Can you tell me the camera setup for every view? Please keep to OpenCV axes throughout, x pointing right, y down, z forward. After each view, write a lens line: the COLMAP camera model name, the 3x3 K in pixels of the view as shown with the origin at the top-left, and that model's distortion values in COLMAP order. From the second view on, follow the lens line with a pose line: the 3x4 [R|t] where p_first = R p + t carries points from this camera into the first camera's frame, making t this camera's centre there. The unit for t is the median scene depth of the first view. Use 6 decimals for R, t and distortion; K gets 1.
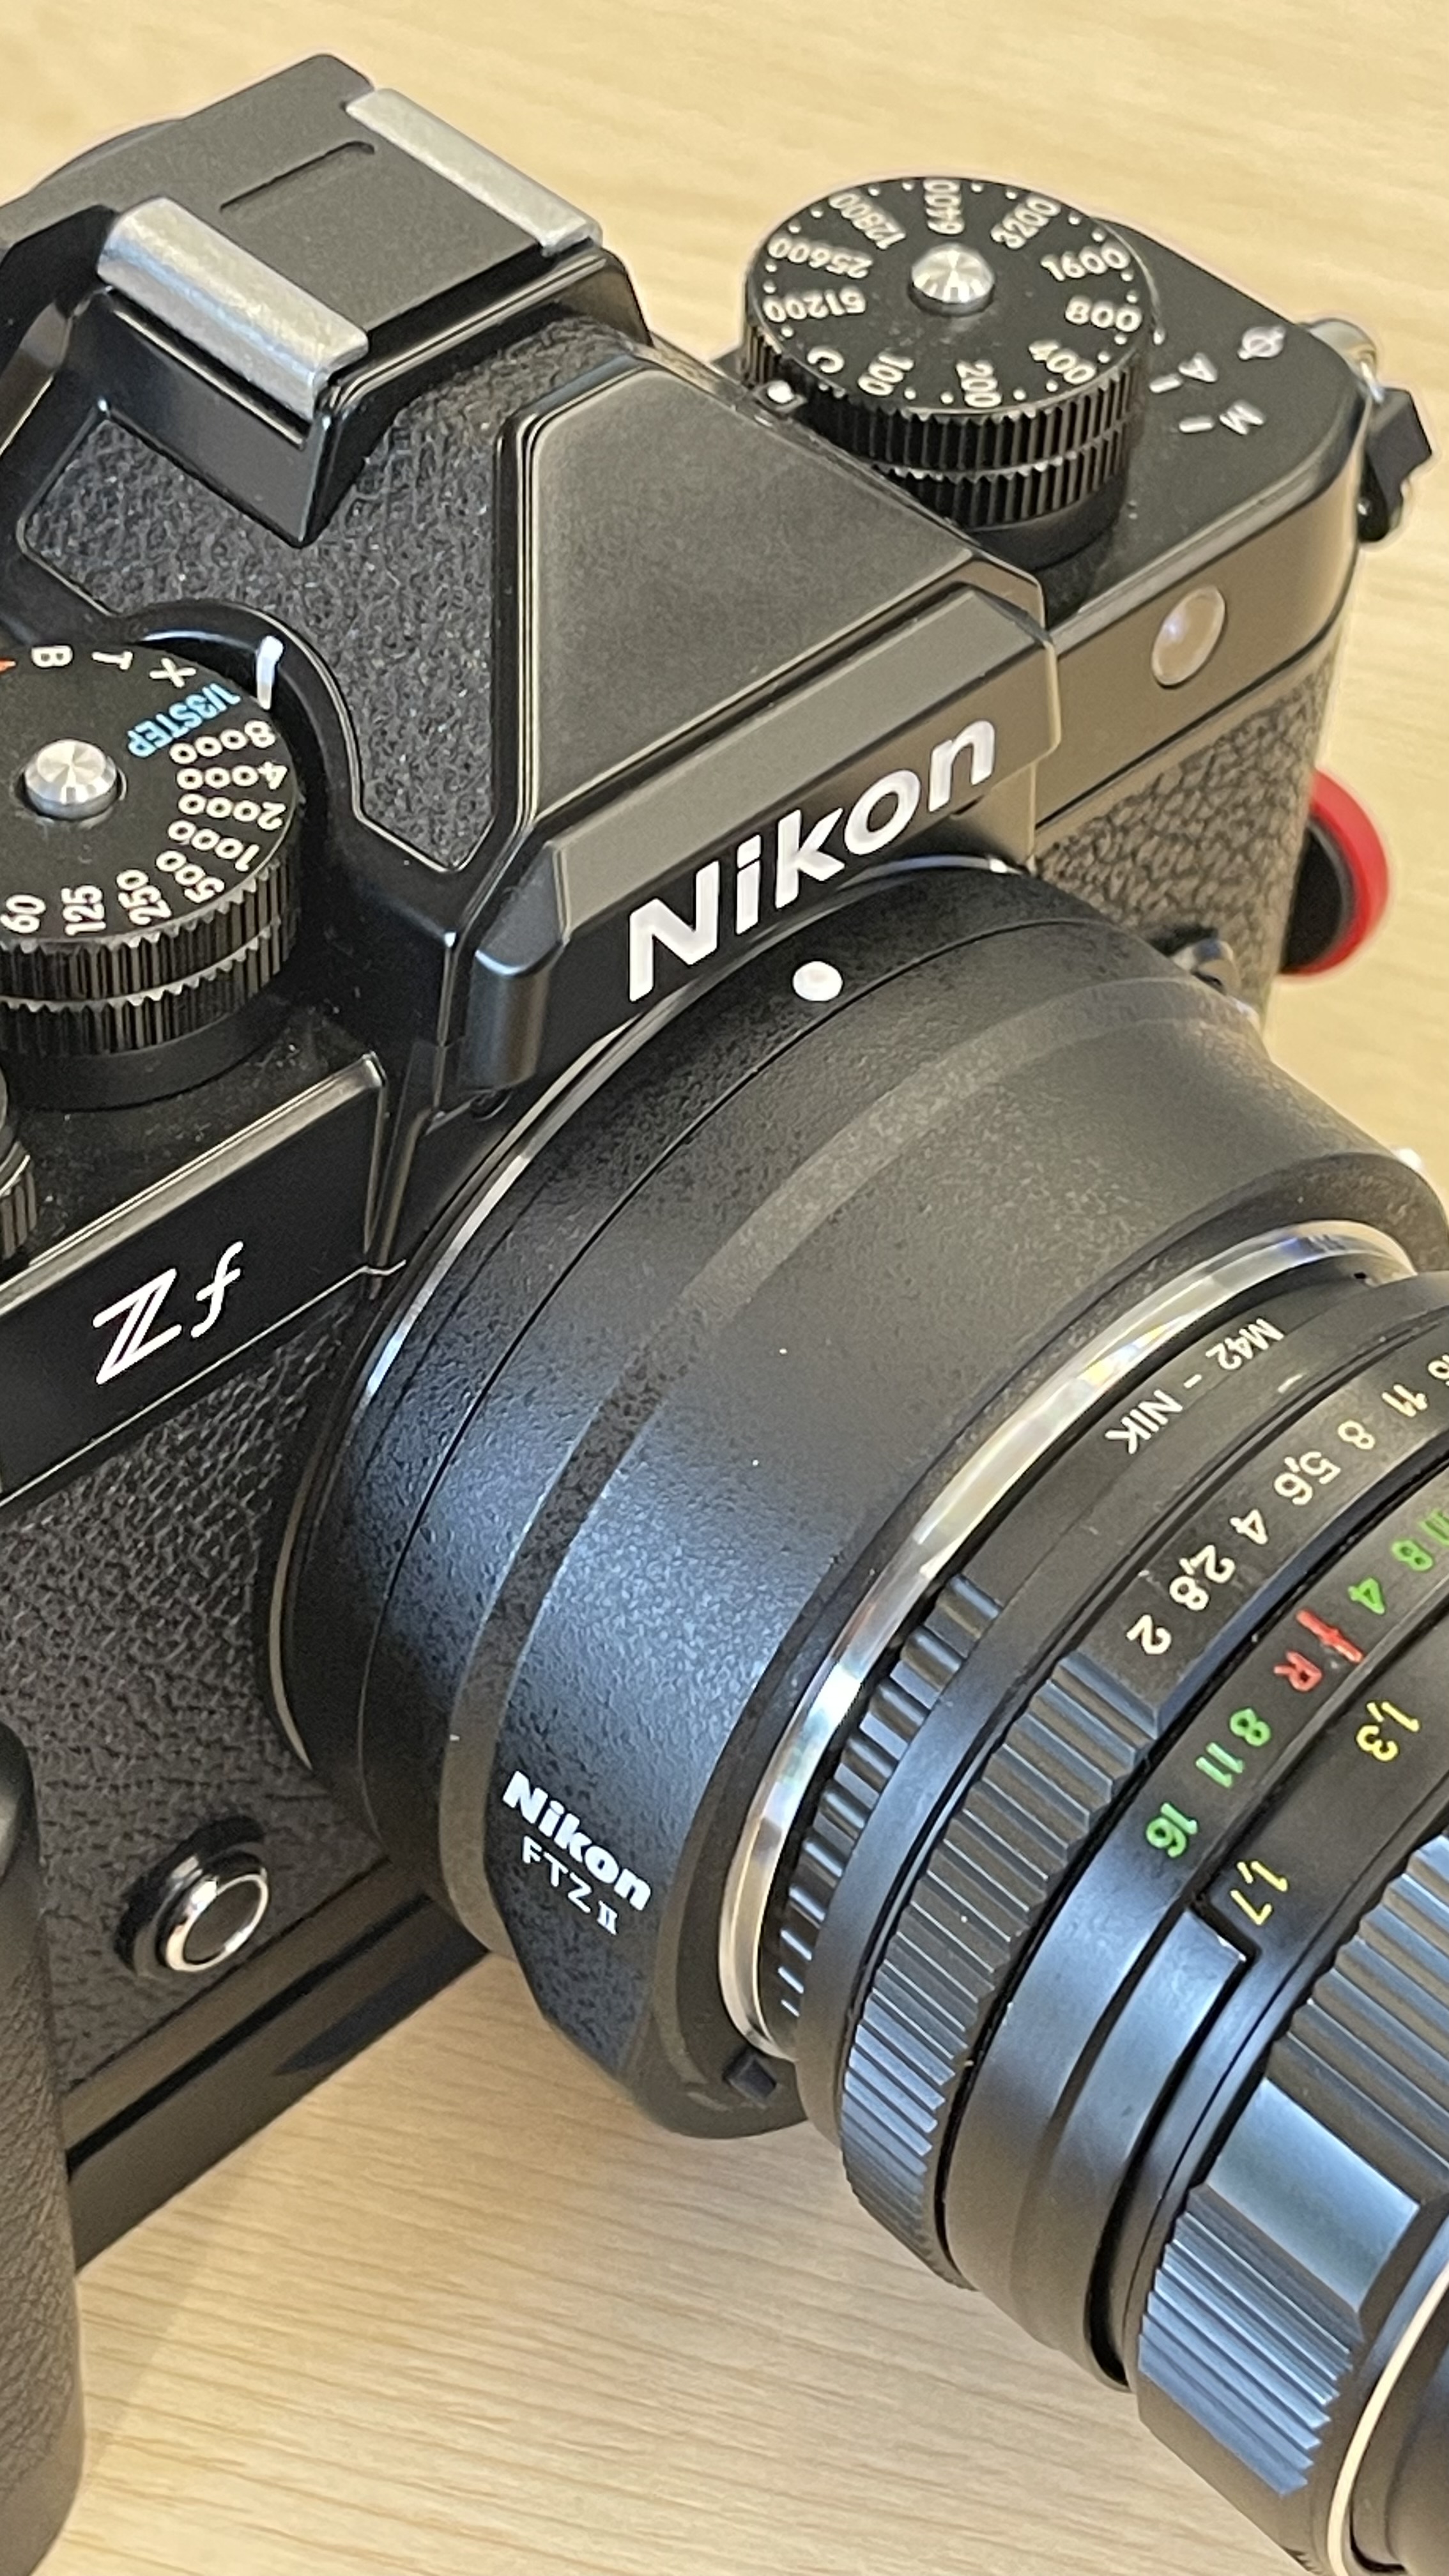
lens RADIAL K [[4886.9, 0, 724.5], [0, 4886.9, 1288.0], [0, 0, 1]] dist [0.092666, 0.249116]
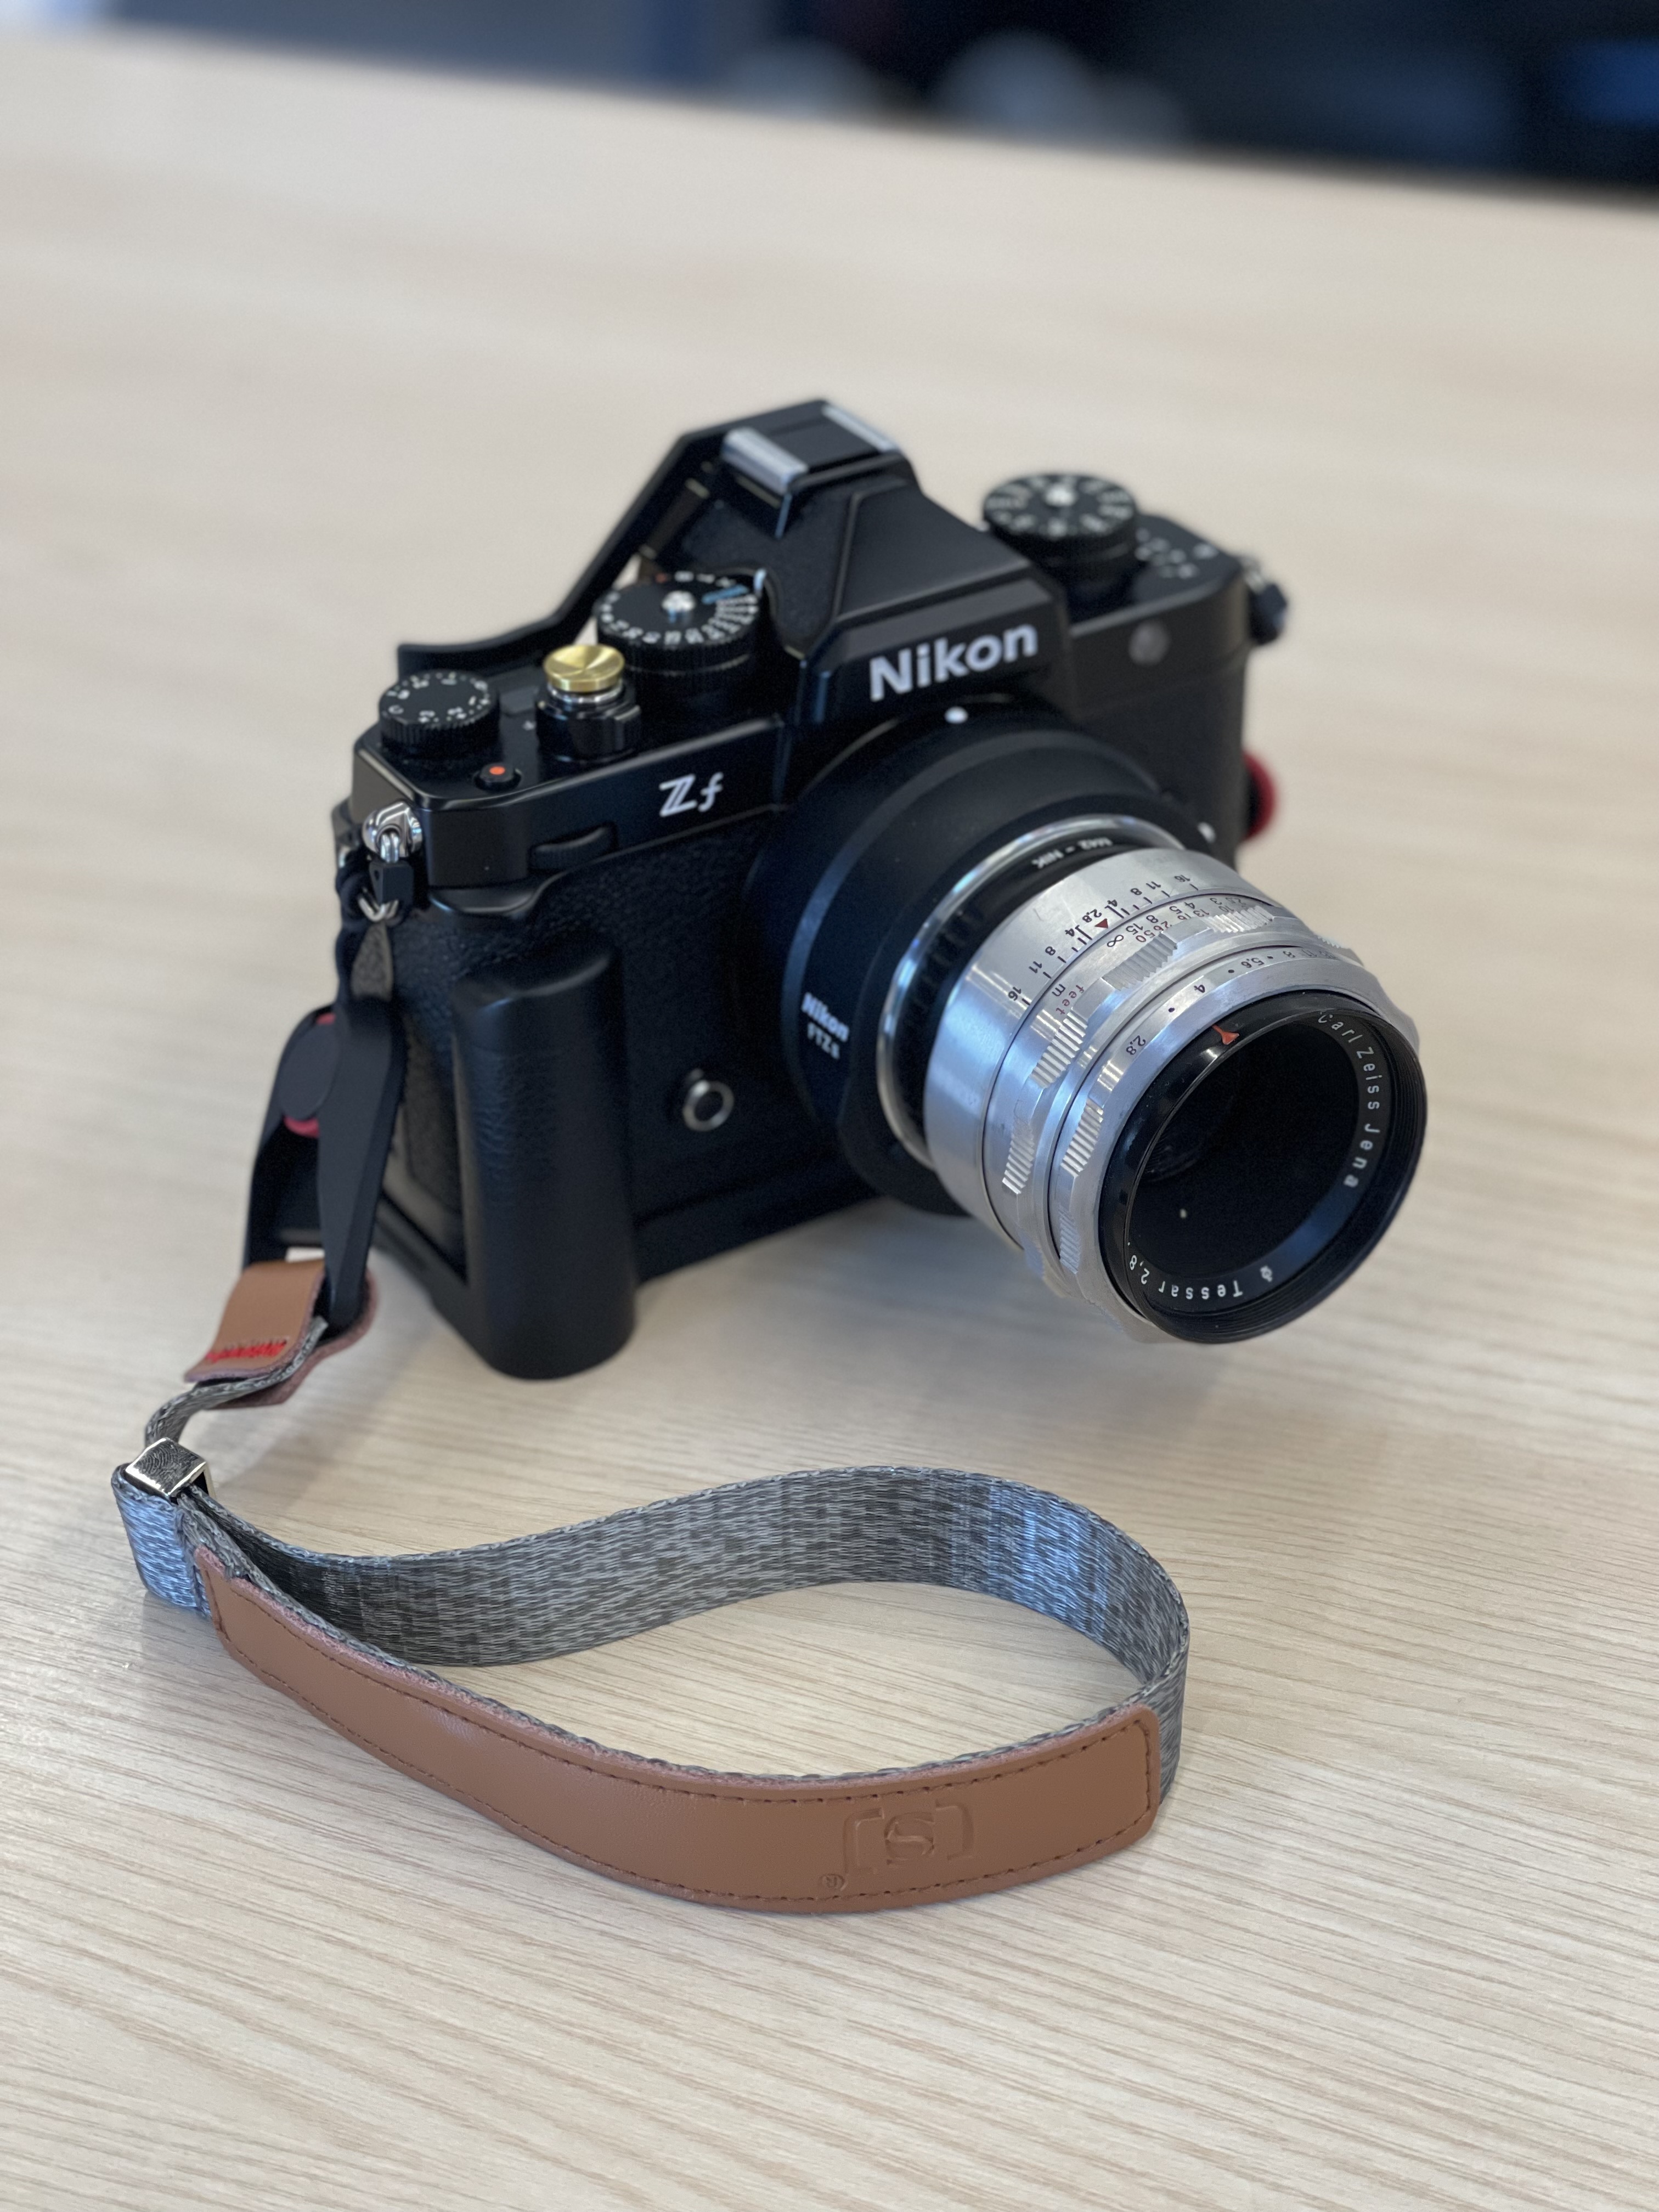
lens RADIAL K [[4435.0, 0, 829.5], [0, 4435.0, 1106.0], [0, 0, 1]] dist [-0.091054, -0.084597]
pose [[0.974253, 0.063008, -0.216474, 0.496423], [-0.116774, 0.962353, -0.245440, 0.753562], [0.192859, 0.264399, 0.944933, -1.243354]]
